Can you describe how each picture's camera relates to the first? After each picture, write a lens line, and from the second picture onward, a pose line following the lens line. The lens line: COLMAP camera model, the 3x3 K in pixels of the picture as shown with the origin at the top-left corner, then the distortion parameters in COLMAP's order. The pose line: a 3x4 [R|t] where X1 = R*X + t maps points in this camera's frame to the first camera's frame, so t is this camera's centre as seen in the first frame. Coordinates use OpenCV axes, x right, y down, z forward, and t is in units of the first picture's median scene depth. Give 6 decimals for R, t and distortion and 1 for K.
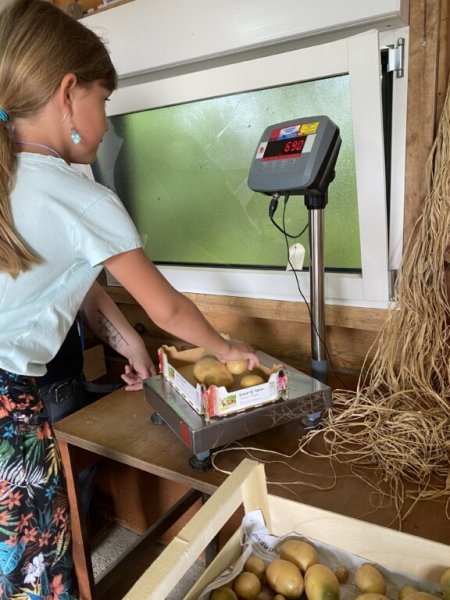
lens RADIAL K [[455.0, 0, 225.9], [0, 455.0, 296.7], [0, 0, 1]] dist [-0.022144, 0.008239]
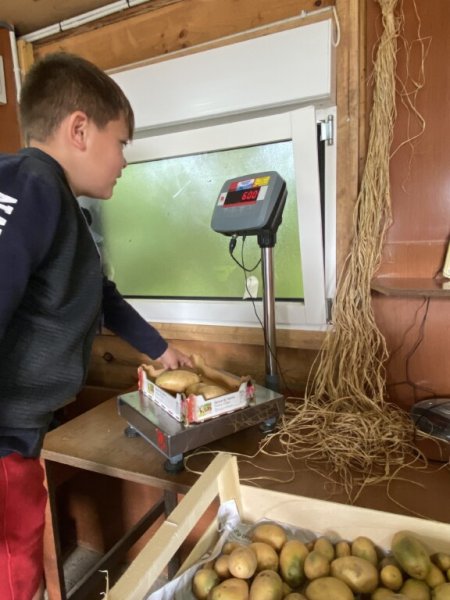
lens RADIAL K [[396.4, 0, 223.3], [0, 396.4, 297.4], [0, 0, 1]] dist [0.025278, -0.031916]
pose [[0.992785, -0.001453, 0.119903, -0.047636], [0.013376, 0.995028, -0.098690, 0.045391], [-0.119163, 0.099581, 0.987868, -0.023196]]
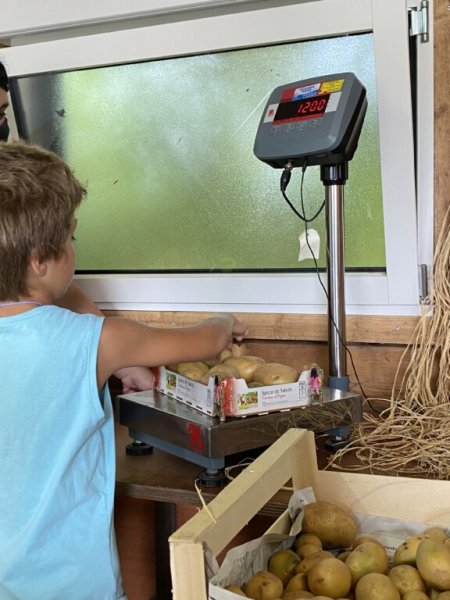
lens RADIAL K [[744.1, 0, 225.3], [0, 744.1, 298.2], [0, 0, 1]] dist [-0.010507, 0.000000]
pose [[0.988639, 0.019078, 0.149094, -0.206734], [0.004771, 0.987430, -0.157985, 0.235022], [-0.150234, 0.156901, 0.976121, -0.275441]]
